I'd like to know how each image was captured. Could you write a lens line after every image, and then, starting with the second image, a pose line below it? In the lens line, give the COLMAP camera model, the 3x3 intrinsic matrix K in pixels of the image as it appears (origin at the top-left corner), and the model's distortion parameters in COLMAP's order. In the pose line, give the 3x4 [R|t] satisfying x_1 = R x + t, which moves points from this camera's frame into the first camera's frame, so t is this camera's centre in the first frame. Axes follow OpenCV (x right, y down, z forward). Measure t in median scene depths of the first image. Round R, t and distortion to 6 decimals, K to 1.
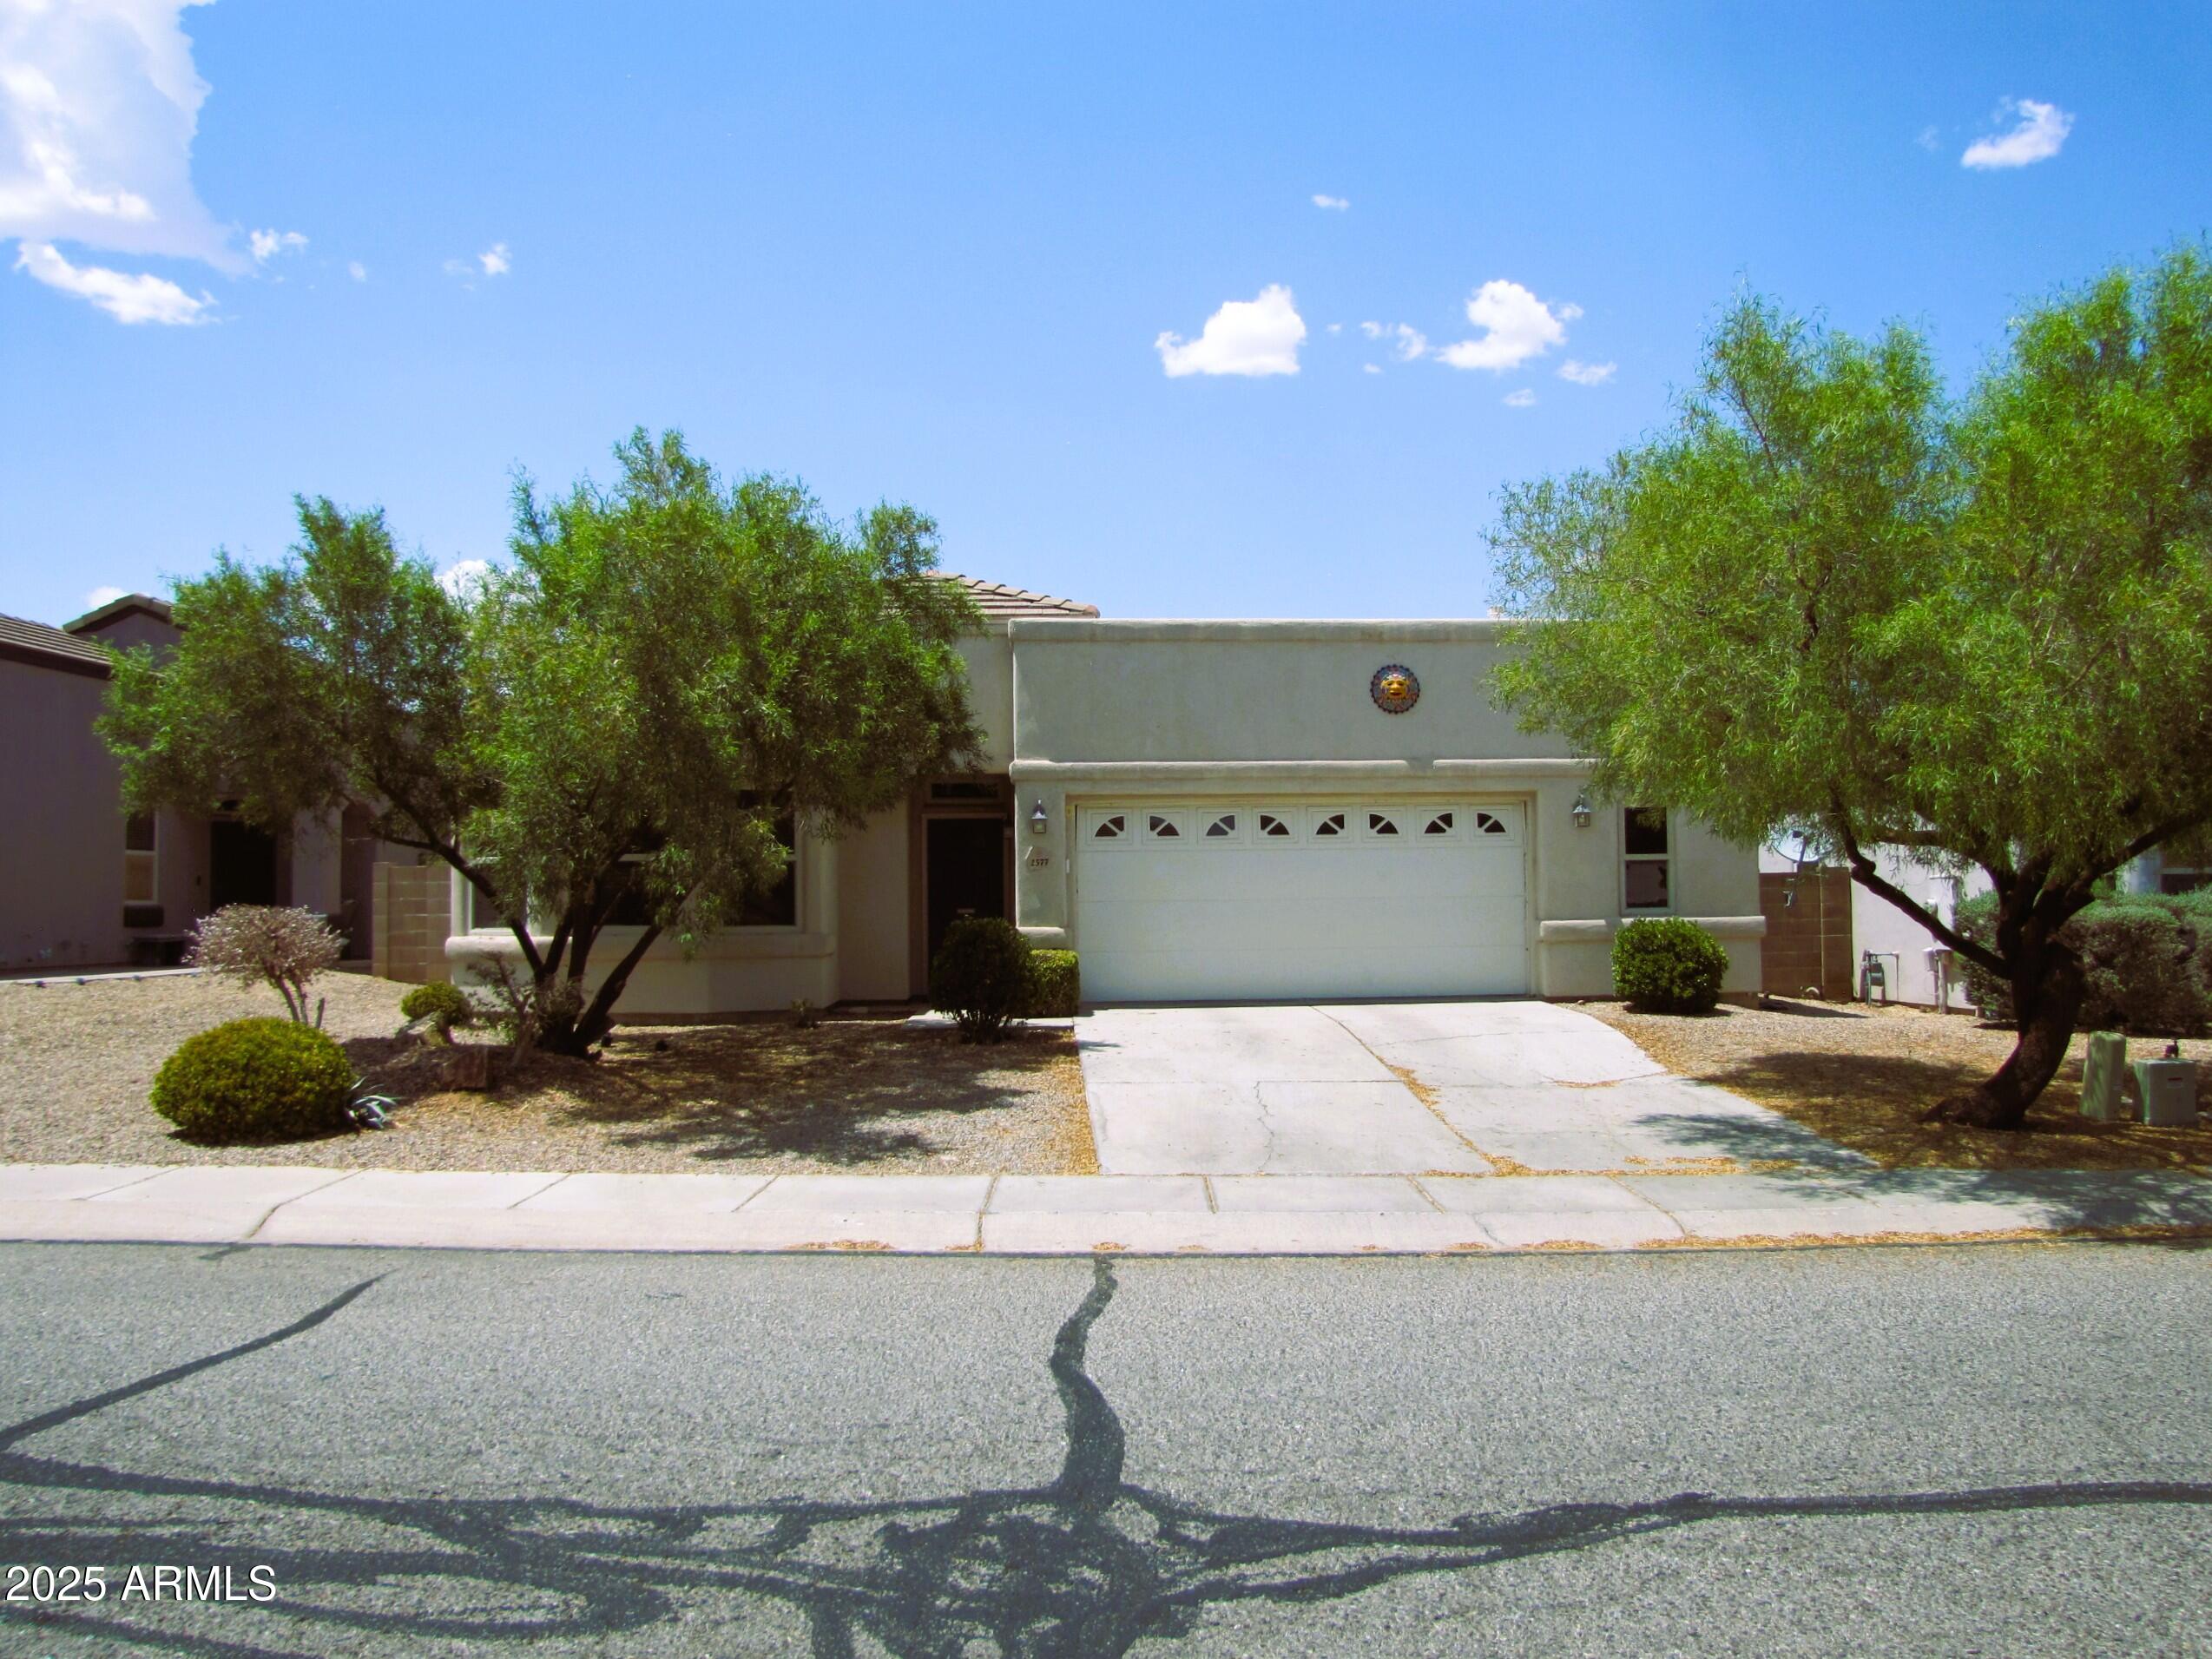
lens RADIAL K [[1861.3, 0, 1106.0], [0, 1861.3, 829.5], [0, 0, 1]] dist [-0.183811, -0.001371]
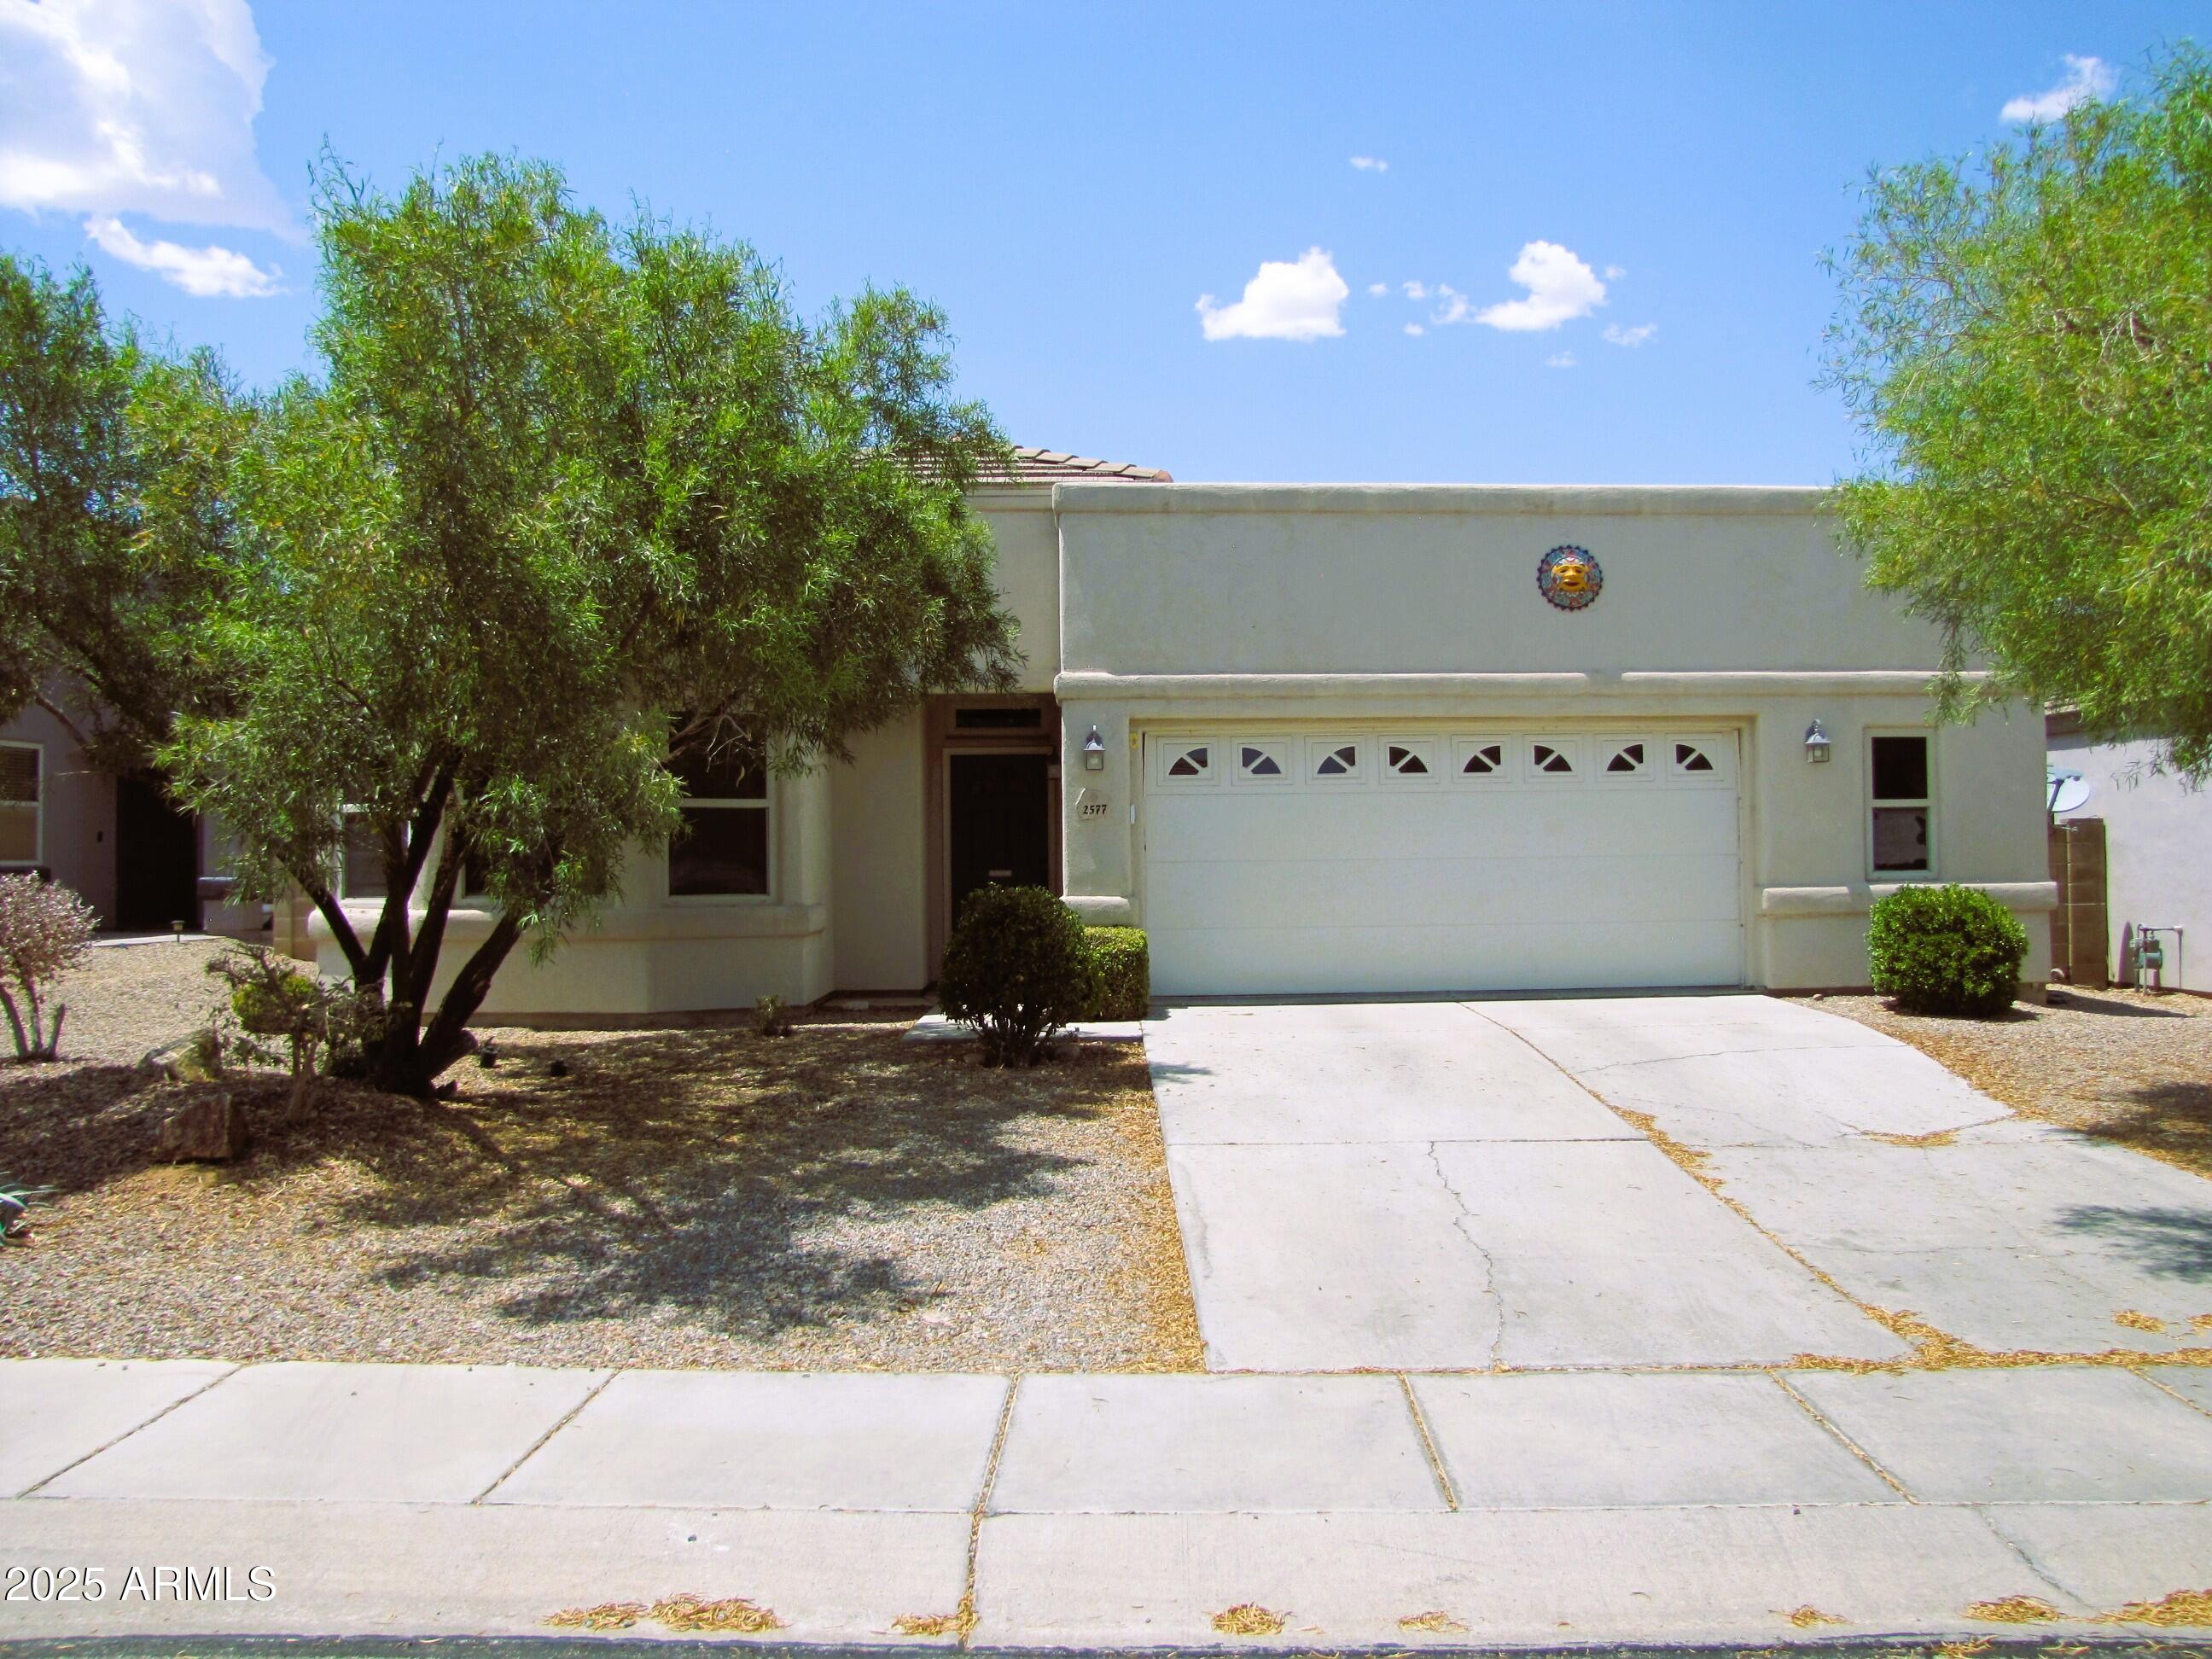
lens RADIAL K [[1893.6, 0, 1136.8], [0, 1893.6, 817.7], [0, 0, 1]] dist [-0.193850, 0.173655]
pose [[0.999917, -0.000154, -0.012860, -0.010409], [0.000389, 0.999833, 0.018278, 0.008197], [0.012855, -0.018281, 0.999750, 0.277435]]
